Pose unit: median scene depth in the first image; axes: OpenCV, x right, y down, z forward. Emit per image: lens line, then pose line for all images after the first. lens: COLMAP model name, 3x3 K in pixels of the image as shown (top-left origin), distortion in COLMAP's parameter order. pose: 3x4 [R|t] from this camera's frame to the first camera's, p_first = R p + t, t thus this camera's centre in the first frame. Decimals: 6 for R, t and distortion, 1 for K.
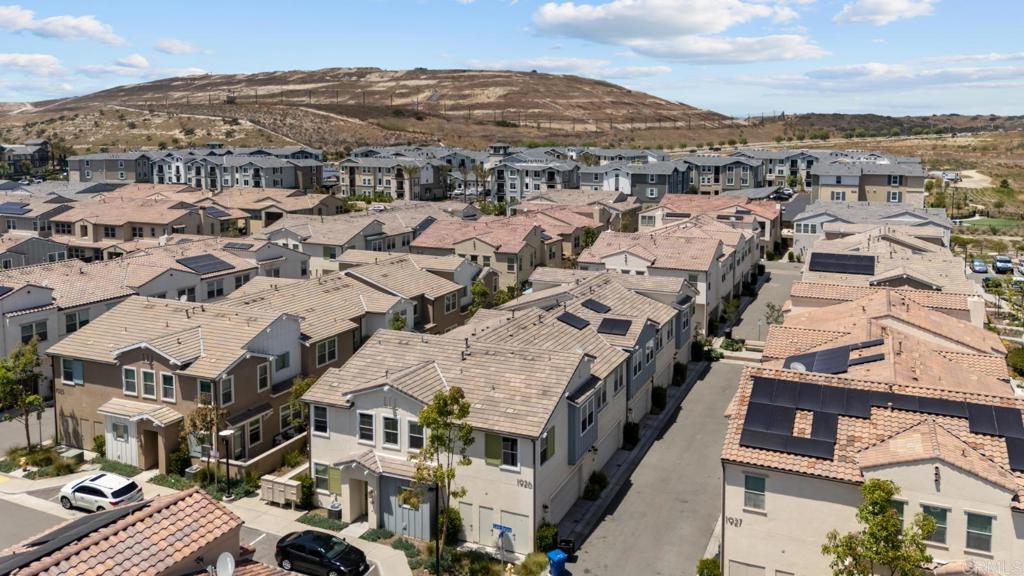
lens RADIAL K [[744.0, 0, 556.8], [0, 744.0, 226.8], [0, 0, 1]] dist [0.081173, -0.078471]
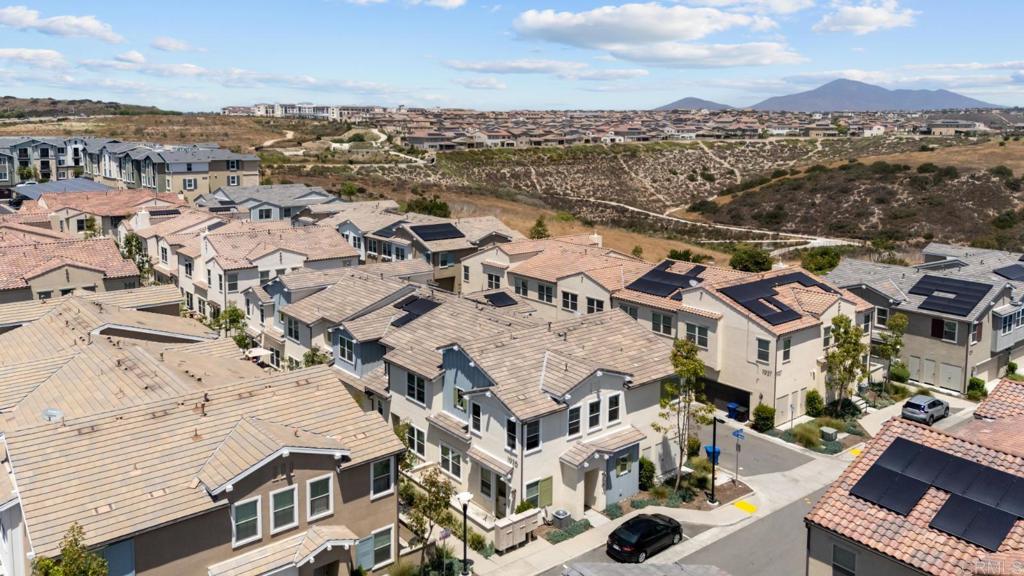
lens RADIAL K [[746.4, 0, 508.4], [0, 746.4, 228.5], [0, 0, 1]] dist [0.072947, -0.081493]
pose [[0.479901, -0.116266, 0.869584, -0.266468], [0.097003, 0.992134, 0.079118, -0.017764], [-0.871943, 0.046383, 0.487405, 0.135932]]
